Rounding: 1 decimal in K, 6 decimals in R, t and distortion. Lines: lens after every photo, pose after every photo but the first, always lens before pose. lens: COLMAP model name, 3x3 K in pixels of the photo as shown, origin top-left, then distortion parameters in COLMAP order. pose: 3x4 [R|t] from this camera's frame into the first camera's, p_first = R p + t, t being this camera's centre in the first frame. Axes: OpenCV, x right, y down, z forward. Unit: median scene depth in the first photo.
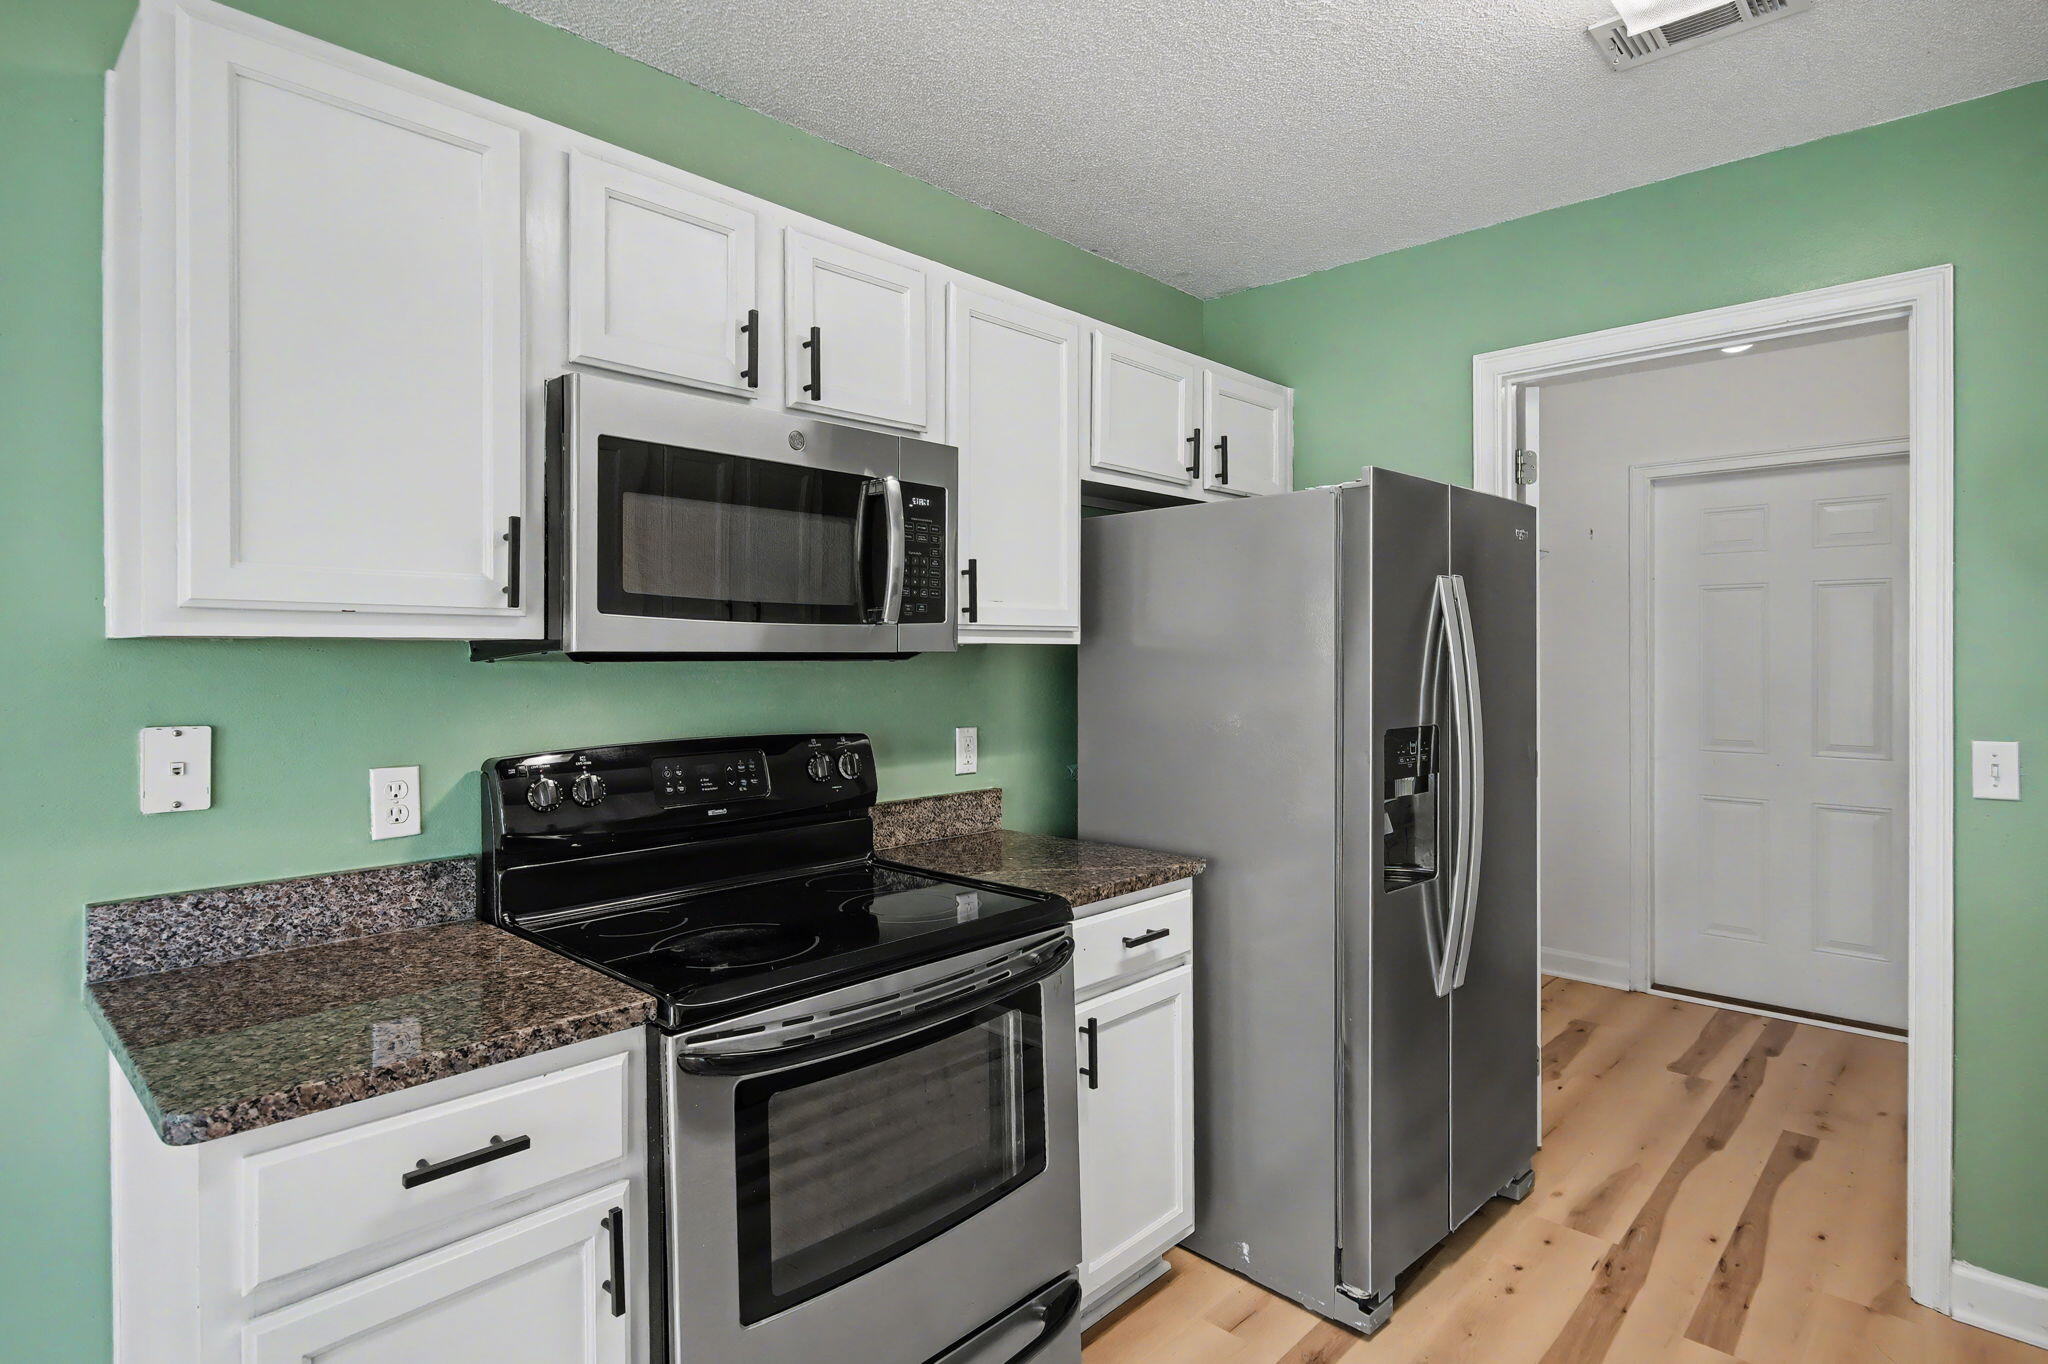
lens RADIAL K [[1059.6, 0, 1031.7], [0, 1059.6, 679.8], [0, 0, 1]] dist [-0.003204, -0.000785]
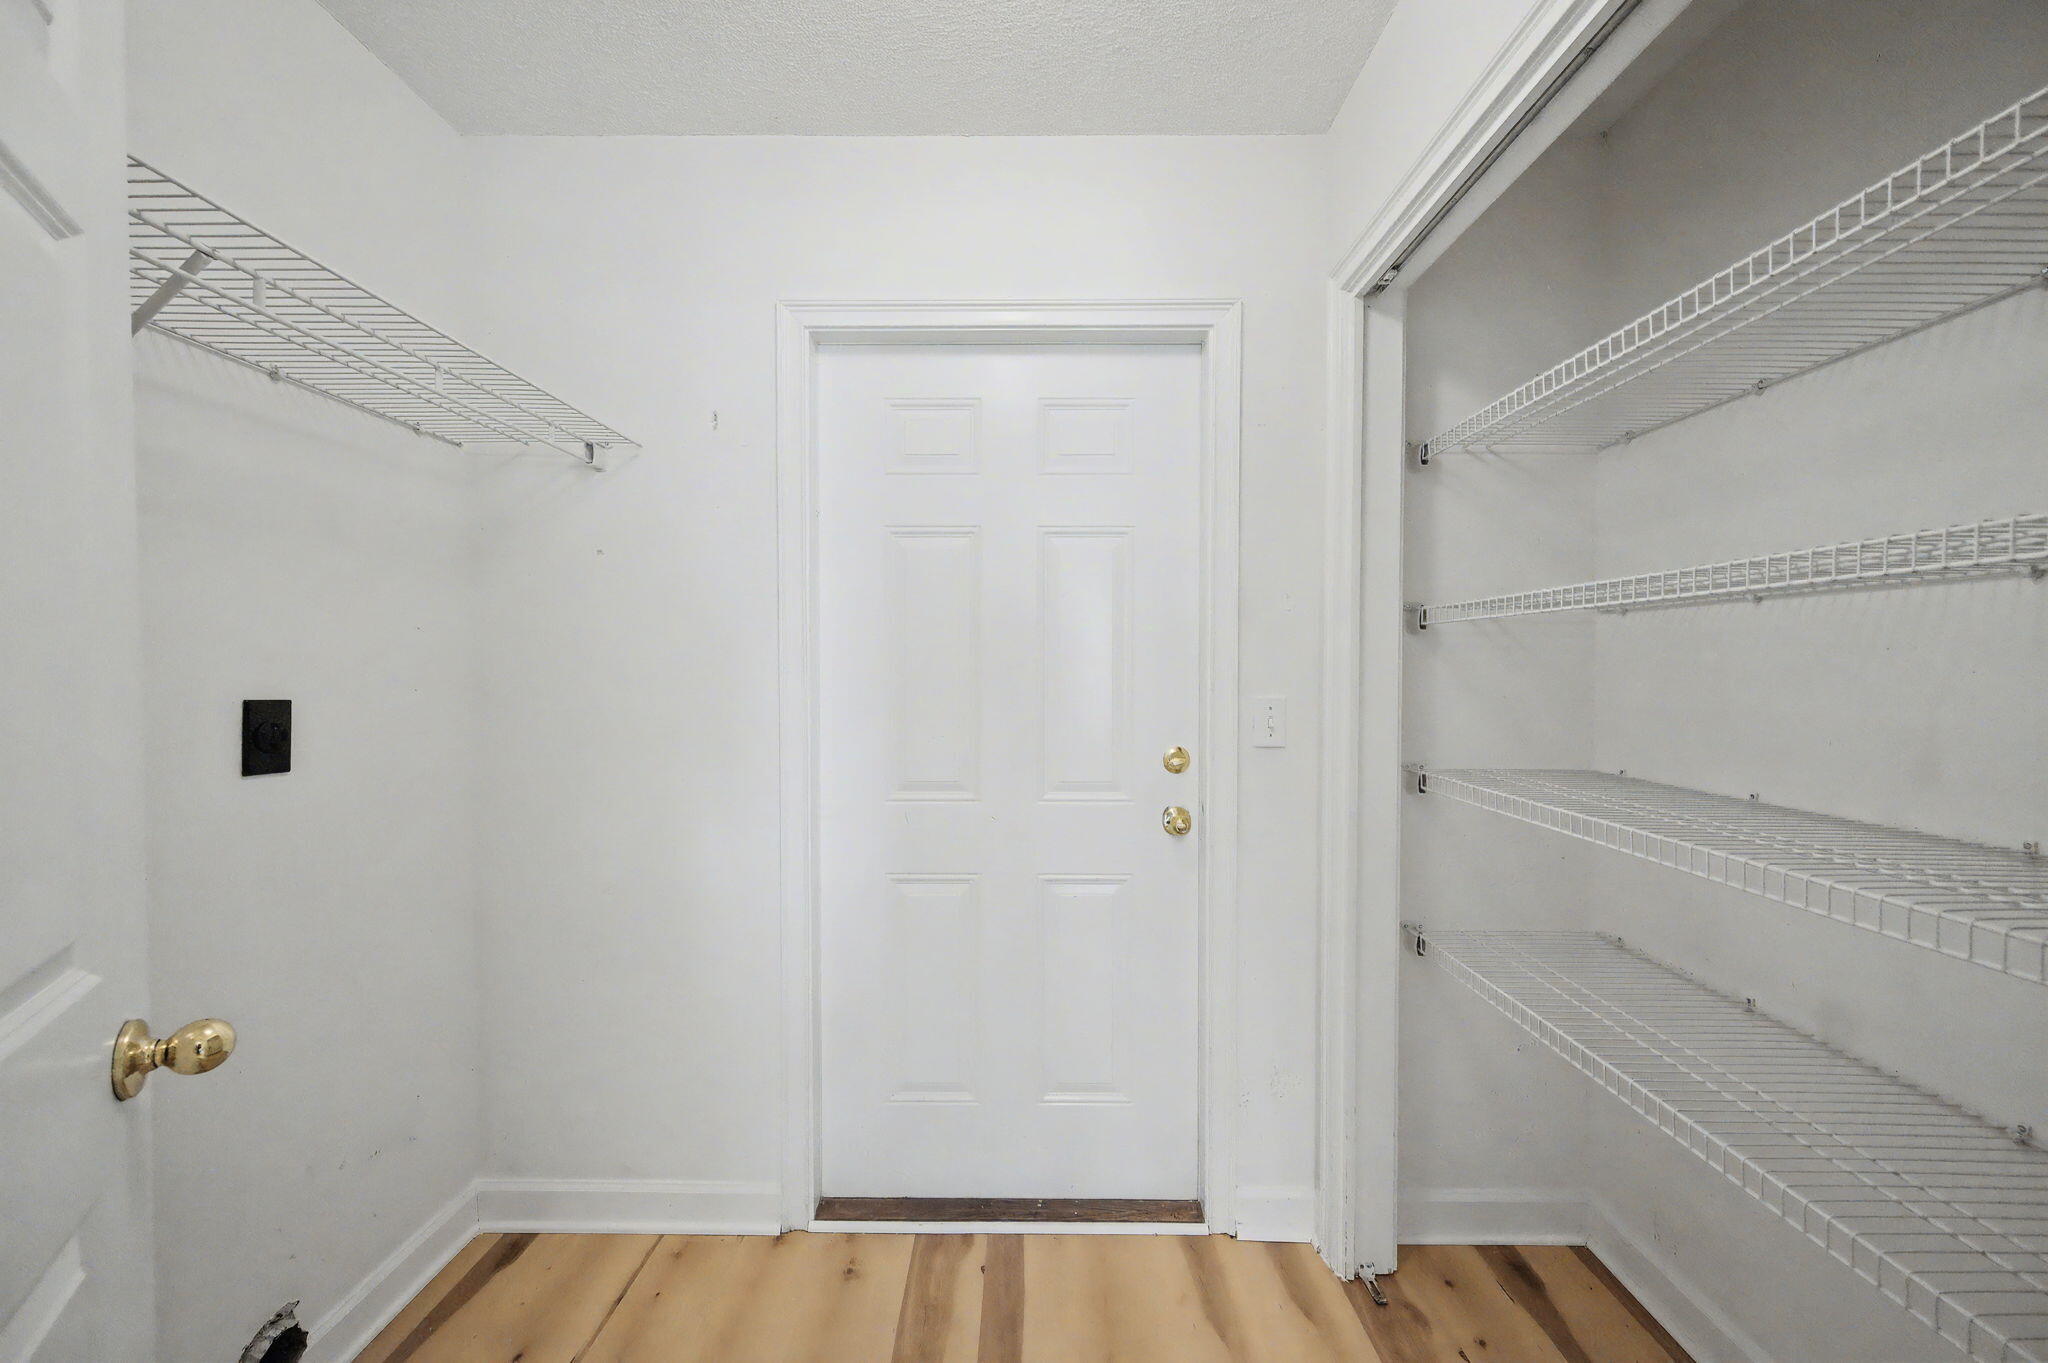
lens RADIAL K [[1059.6, 0, 1031.7], [0, 1059.6, 679.3], [0, 0, 1]] dist [-0.003204, -0.000785]
pose [[0.744960, -0.002836, 0.667103, 0.288484], [0.002169, 0.999996, 0.001828, -0.003650], [-0.667106, 0.000085, 0.744963, 0.489897]]
